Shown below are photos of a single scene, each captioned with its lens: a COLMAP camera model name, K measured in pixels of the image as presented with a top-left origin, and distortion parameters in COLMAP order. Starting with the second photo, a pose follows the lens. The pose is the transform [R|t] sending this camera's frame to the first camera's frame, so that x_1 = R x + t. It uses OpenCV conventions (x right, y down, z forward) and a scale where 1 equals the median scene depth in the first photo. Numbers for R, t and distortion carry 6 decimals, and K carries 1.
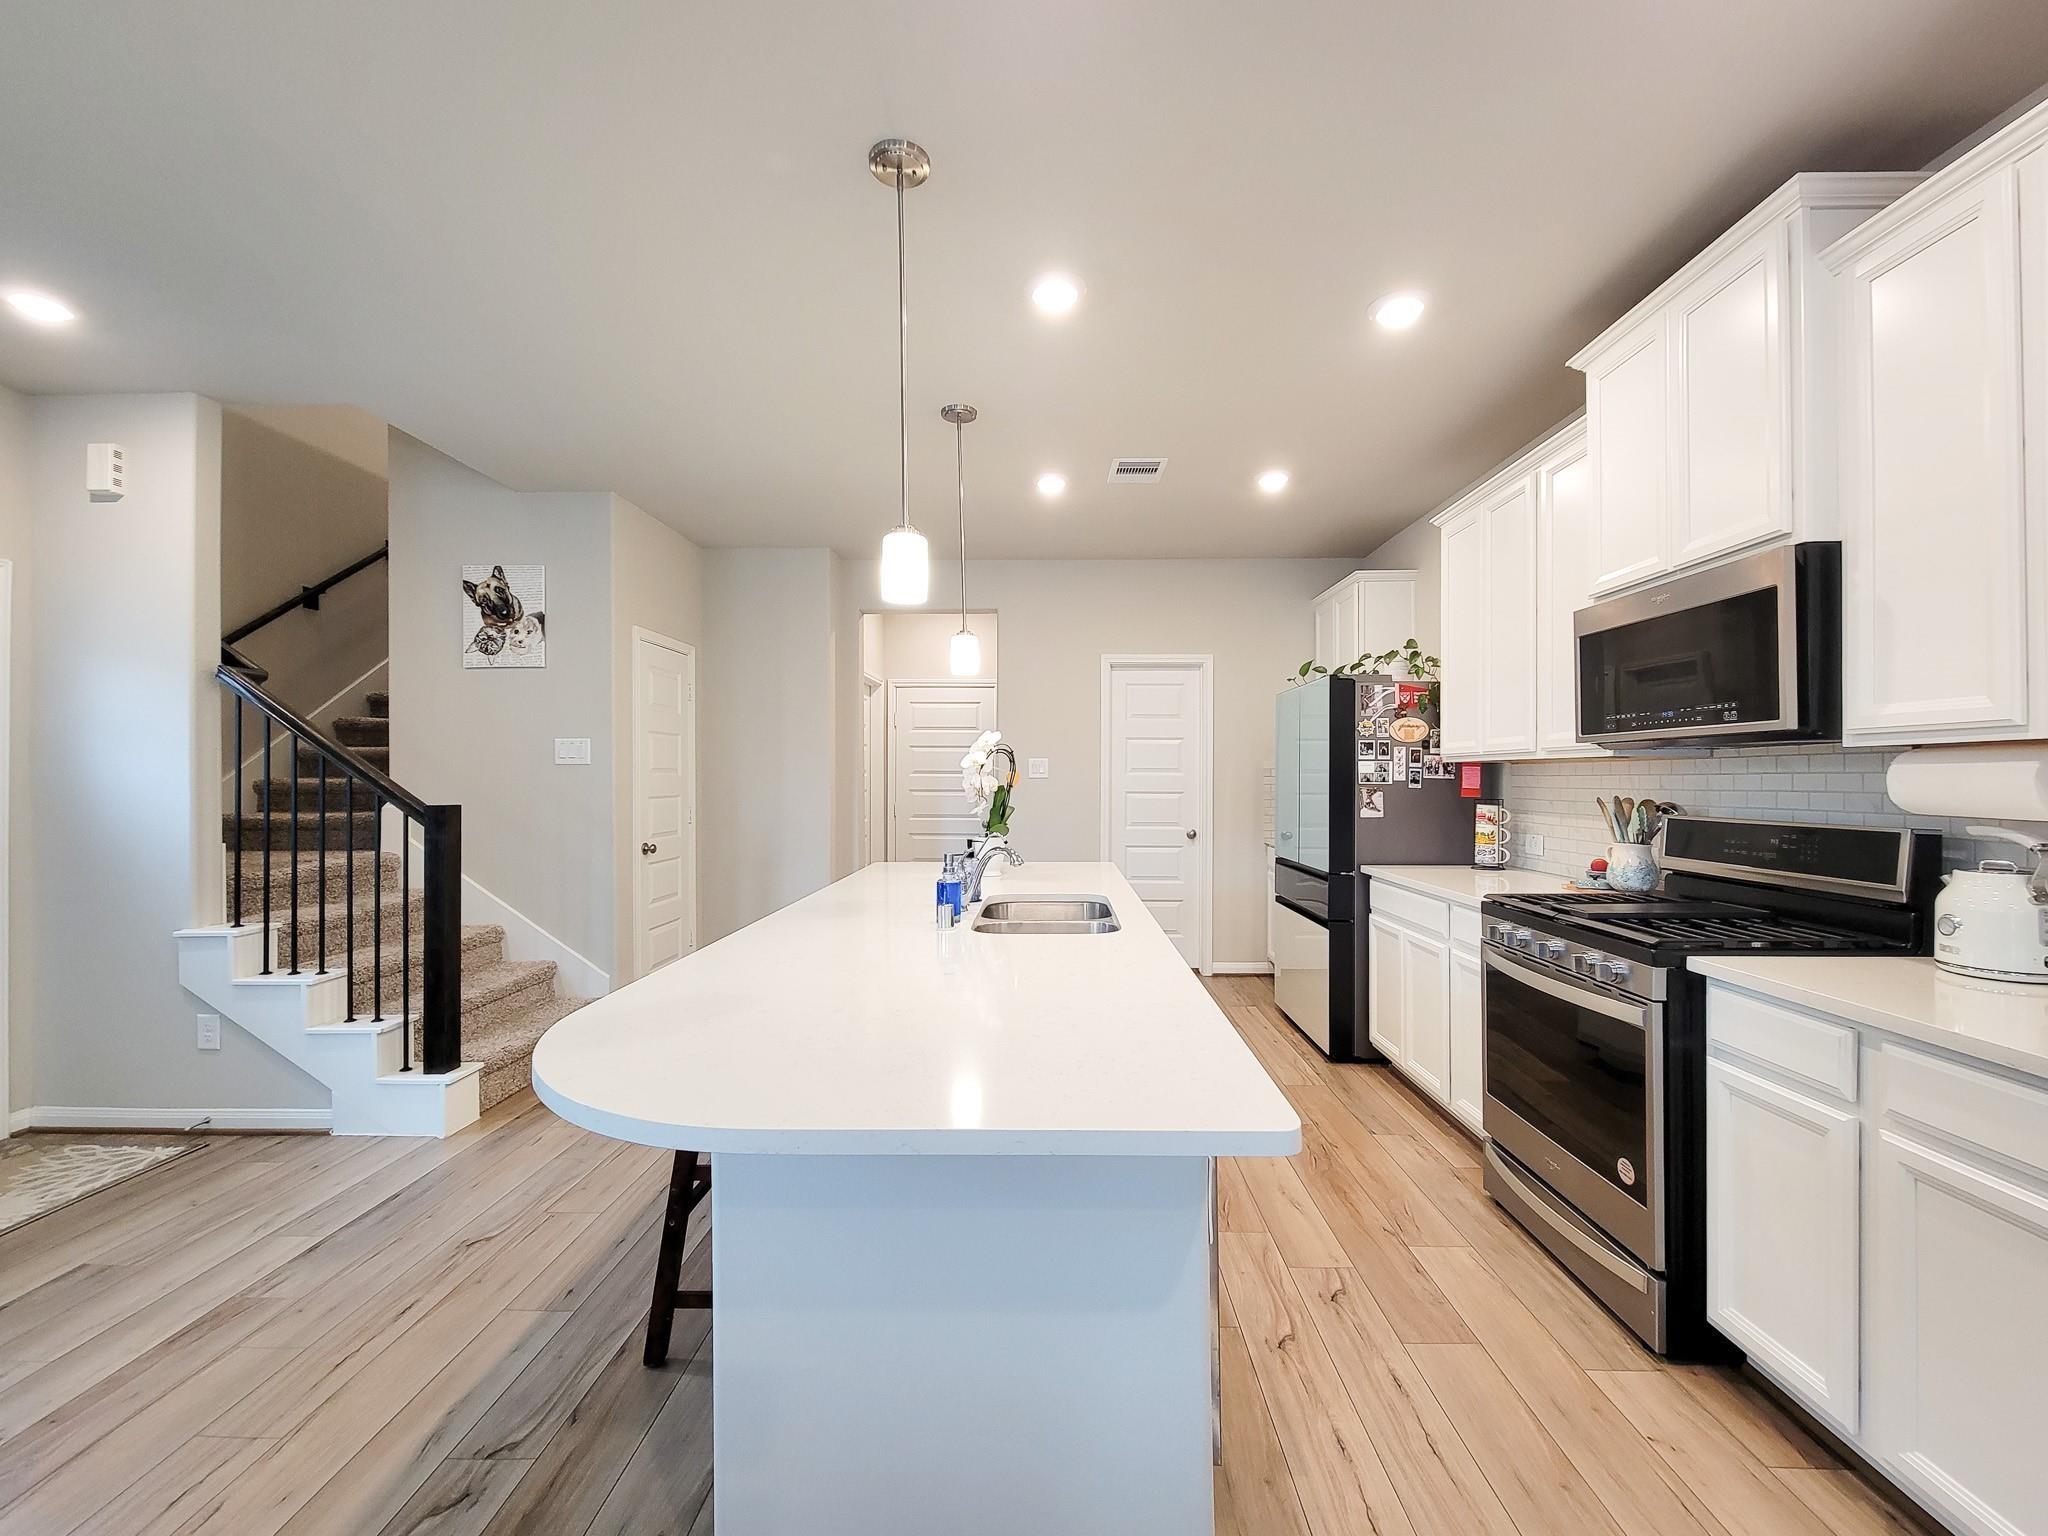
lens RADIAL K [[808.7, 0, 1021.3], [0, 808.7, 764.4], [0, 0, 1]] dist [0.001176, -0.002536]
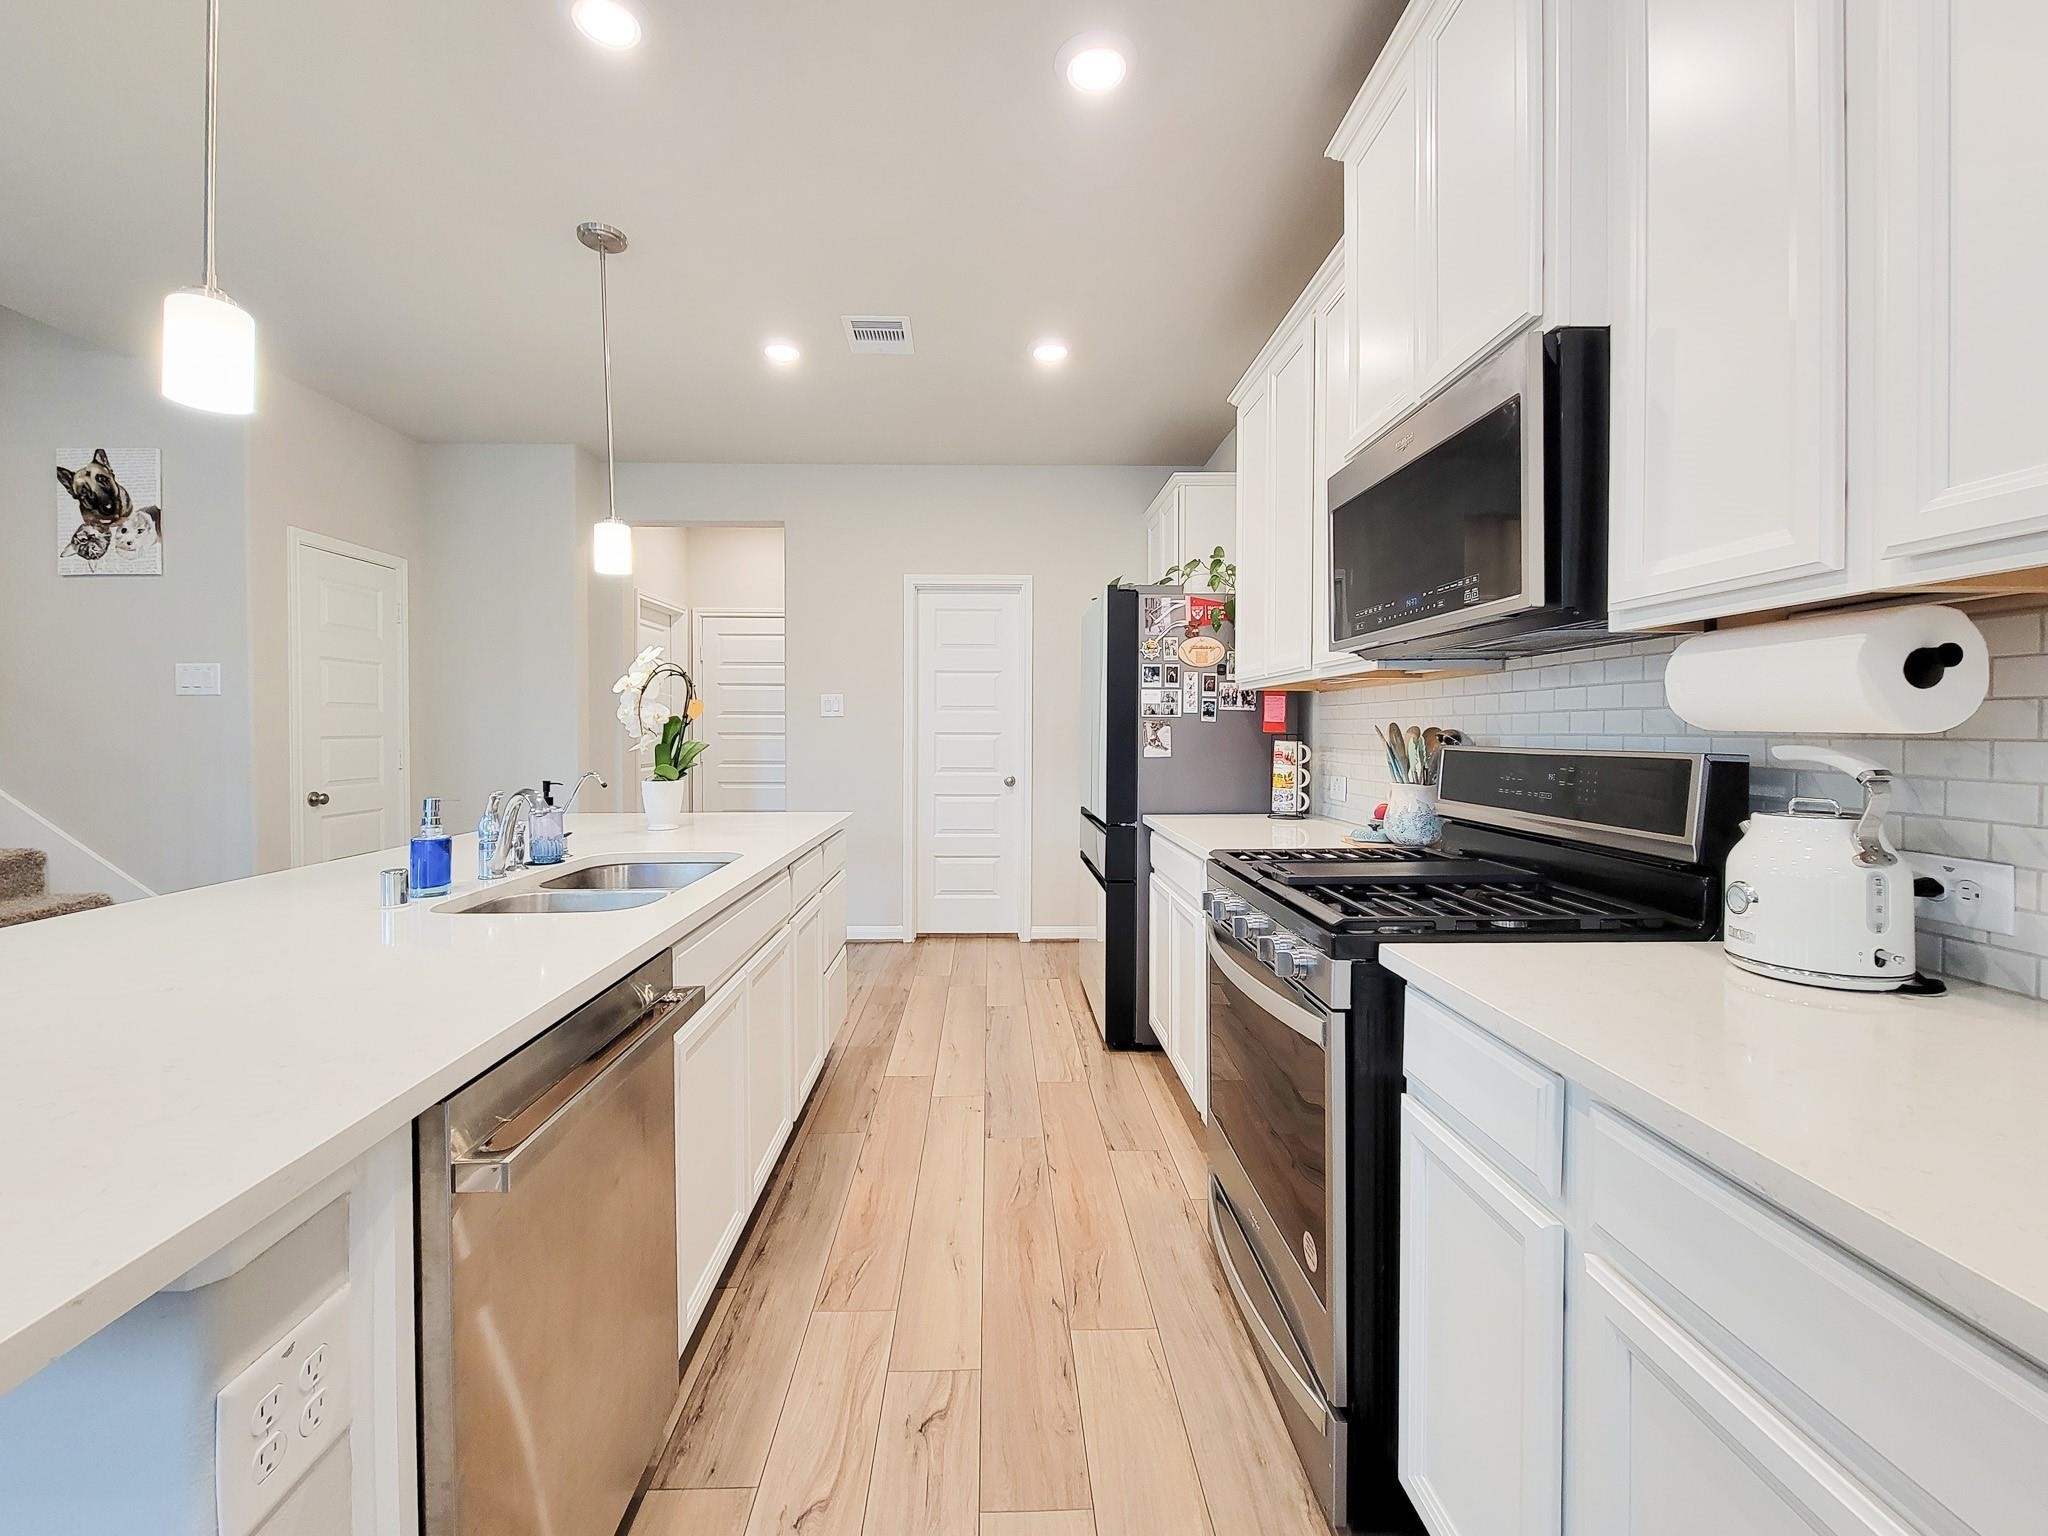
lens RADIAL K [[825.4, 0, 990.2], [0, 825.4, 728.0], [0, 0, 1]] dist [-0.002293, -0.000439]
pose [[0.999267, -0.000952, 0.038274, 0.243588], [0.000385, 0.999890, 0.014825, 0.024534], [-0.038284, -0.014799, 0.999157, 0.169419]]
